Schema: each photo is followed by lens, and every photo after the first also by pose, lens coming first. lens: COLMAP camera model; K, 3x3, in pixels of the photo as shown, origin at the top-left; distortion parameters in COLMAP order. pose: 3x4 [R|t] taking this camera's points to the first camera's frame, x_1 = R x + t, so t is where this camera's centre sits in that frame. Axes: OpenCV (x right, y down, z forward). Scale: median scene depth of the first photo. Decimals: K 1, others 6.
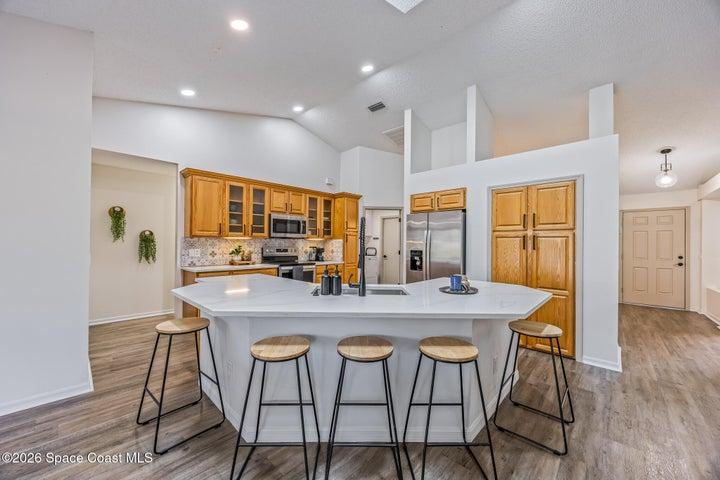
lens RADIAL K [[272.8, 0, 358.0], [0, 272.8, 242.0], [0, 0, 1]] dist [-0.001847, -0.000149]
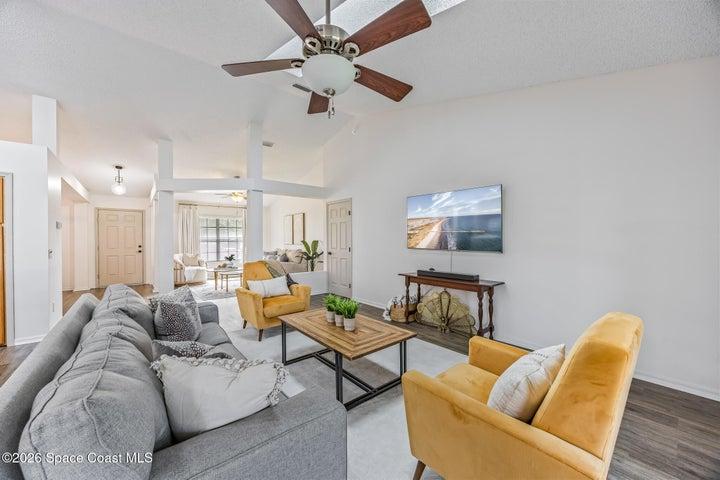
lens RADIAL K [[271.9, 0, 357.6], [0, 271.9, 239.2], [0, 0, 1]] dist [-0.002299, -0.000120]
pose [[0.127013, -0.014137, 0.991800, -0.048892], [0.000325, 0.999899, 0.014210, 0.000741], [-0.991901, -0.001482, 0.127005, -0.336822]]
